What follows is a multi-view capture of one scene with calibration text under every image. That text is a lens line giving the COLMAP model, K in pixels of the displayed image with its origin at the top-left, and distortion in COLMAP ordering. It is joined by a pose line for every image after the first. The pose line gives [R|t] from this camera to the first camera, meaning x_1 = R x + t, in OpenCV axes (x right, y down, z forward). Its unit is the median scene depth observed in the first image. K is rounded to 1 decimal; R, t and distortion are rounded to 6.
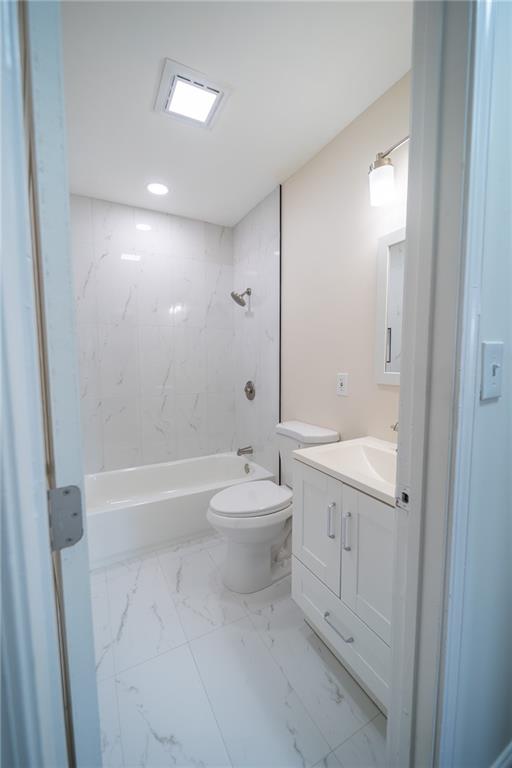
lens RADIAL K [[306.7, 0, 253.4], [0, 306.7, 386.1], [0, 0, 1]] dist [-0.000853, -0.000124]
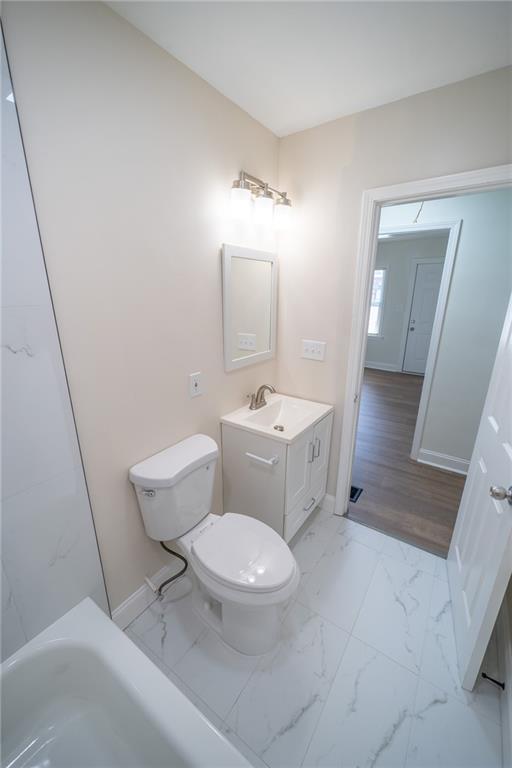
lens RADIAL K [[306.7, 0, 253.4], [0, 306.7, 386.1], [0, 0, 1]] dist [-0.000853, -0.000124]
pose [[-0.451326, -0.266054, 0.851774, -0.486164], [0.075472, 0.939719, 0.333514, -0.247948], [-0.889162, 0.214809, -0.404041, 1.009452]]
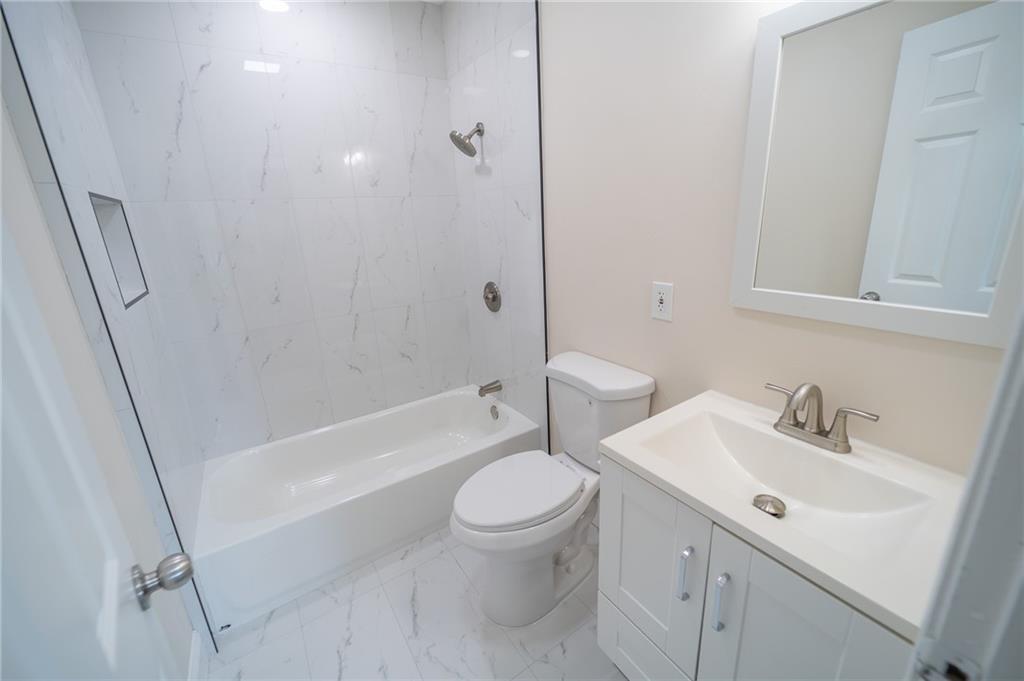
lens RADIAL K [[408.9, 0, 513.1], [0, 408.9, 336.1], [0, 0, 1]] dist [-0.000853, -0.000124]
pose [[0.994415, -0.071529, 0.077603, -0.050889], [0.055040, 0.978866, 0.196956, -0.091203], [-0.090051, -0.191584, 0.977336, 0.201235]]
